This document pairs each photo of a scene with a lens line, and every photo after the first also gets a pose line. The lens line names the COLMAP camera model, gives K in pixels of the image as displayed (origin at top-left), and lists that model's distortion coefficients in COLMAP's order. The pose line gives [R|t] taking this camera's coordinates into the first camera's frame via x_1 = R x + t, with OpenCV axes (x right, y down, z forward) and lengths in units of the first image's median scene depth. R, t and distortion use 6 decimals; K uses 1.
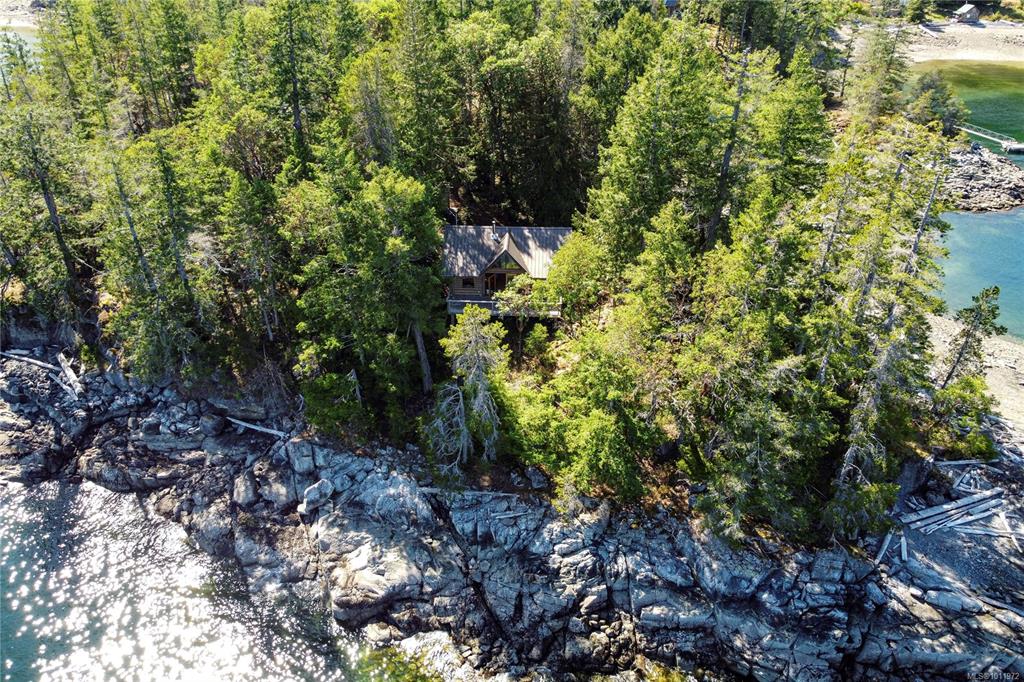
lens RADIAL K [[780.9, 0, 506.3], [0, 780.9, 344.4], [0, 0, 1]] dist [-0.003153, 0.001890]
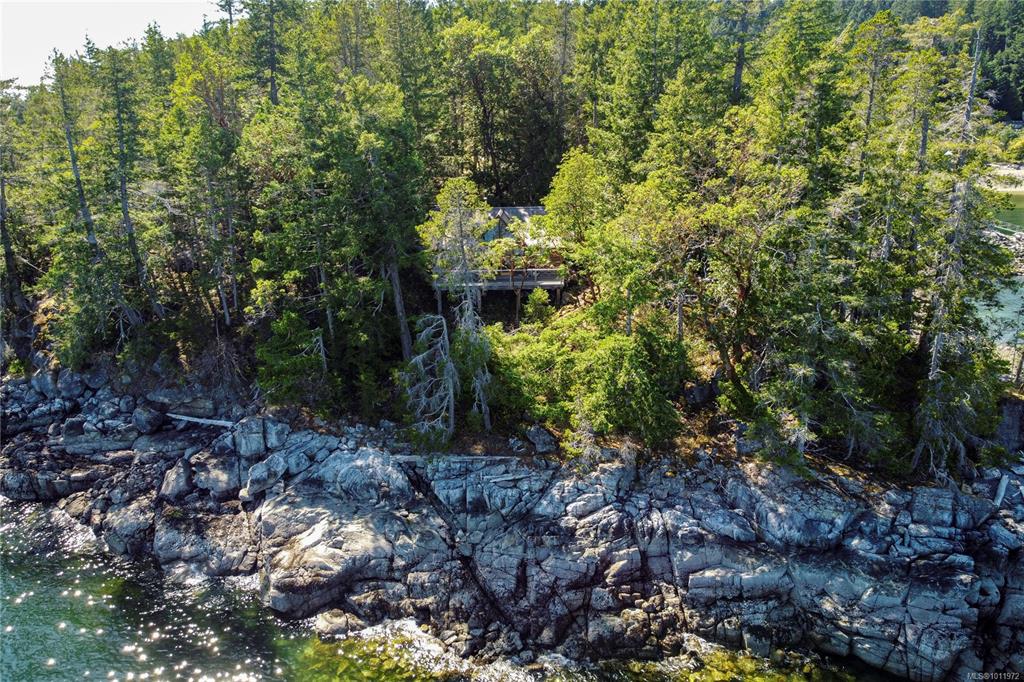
lens RADIAL K [[780.9, 0, 511.4], [0, 780.9, 339.4], [0, 0, 1]] dist [-0.003153, 0.001890]
pose [[0.999655, -0.026110, 0.002768, 0.009083], [0.025940, 0.965769, -0.258105, 0.285783], [0.004065, 0.258088, 0.966113, 0.213338]]
